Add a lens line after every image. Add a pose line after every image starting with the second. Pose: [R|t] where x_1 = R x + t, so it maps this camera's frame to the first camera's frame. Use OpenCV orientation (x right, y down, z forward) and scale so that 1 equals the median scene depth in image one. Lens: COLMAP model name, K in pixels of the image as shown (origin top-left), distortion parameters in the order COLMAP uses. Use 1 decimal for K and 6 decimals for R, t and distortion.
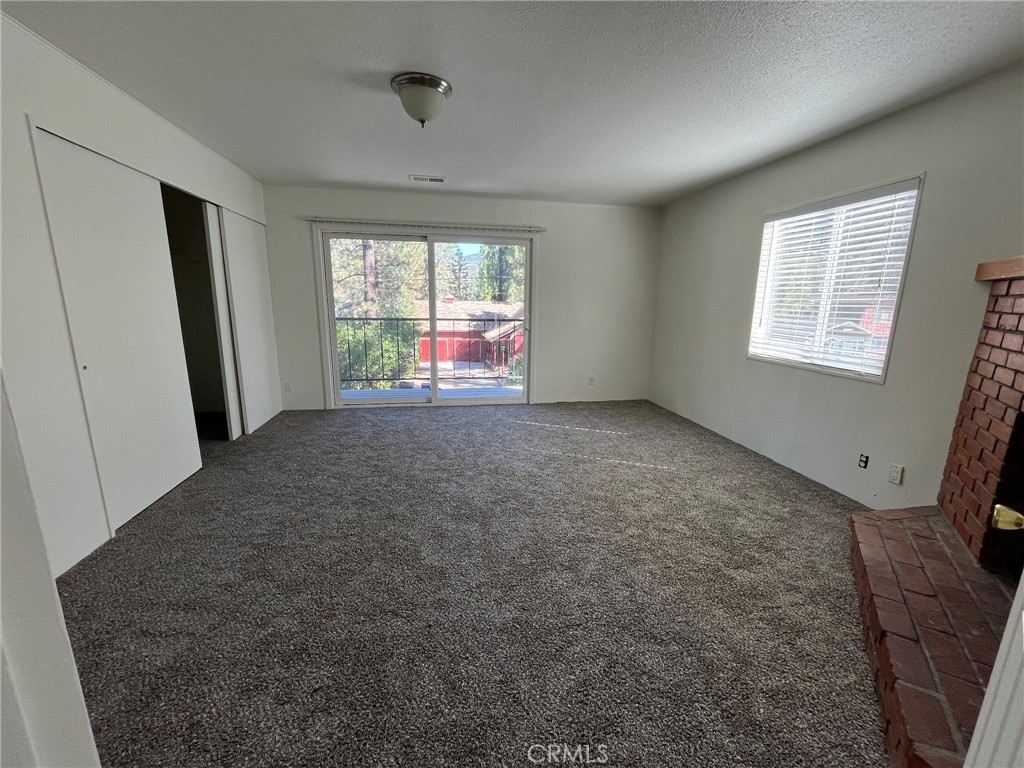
lens RADIAL K [[414.0, 0, 511.8], [0, 414.0, 385.3], [0, 0, 1]] dist [-0.005637, 0.000367]
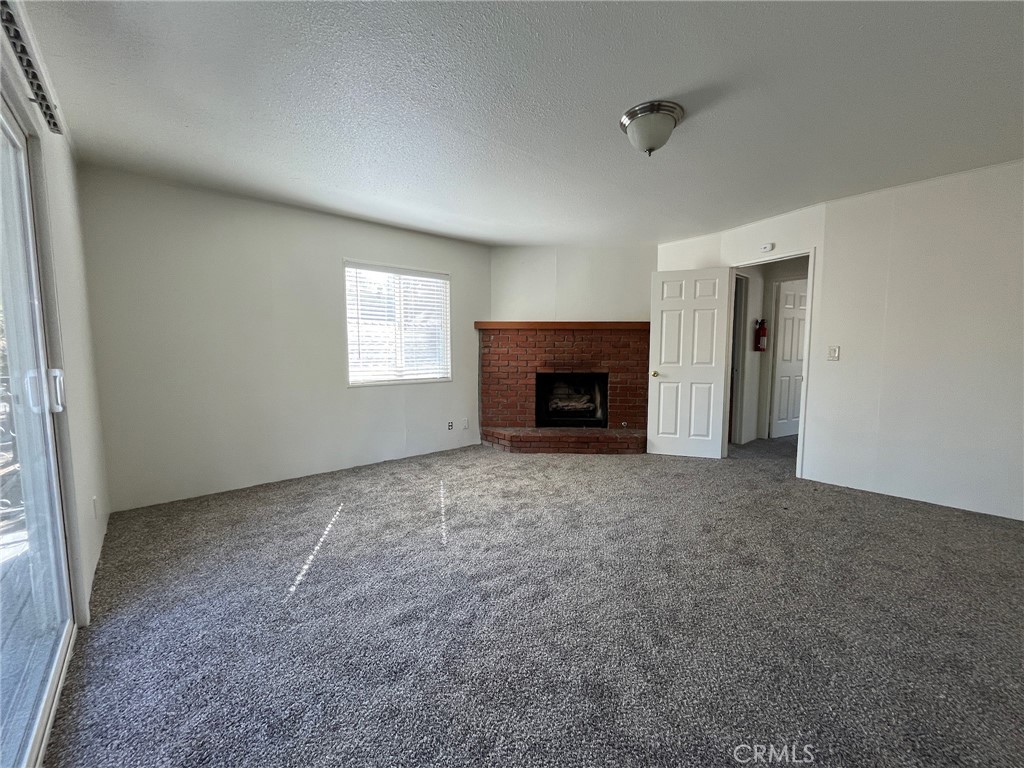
lens RADIAL K [[414.0, 0, 511.8], [0, 414.0, 385.3], [0, 0, 1]] dist [-0.005637, 0.000367]
pose [[-0.515186, -0.087754, 0.852574, -0.637927], [0.168106, 0.965077, 0.200915, -0.241639], [-0.840431, 0.246832, -0.482442, 1.292337]]
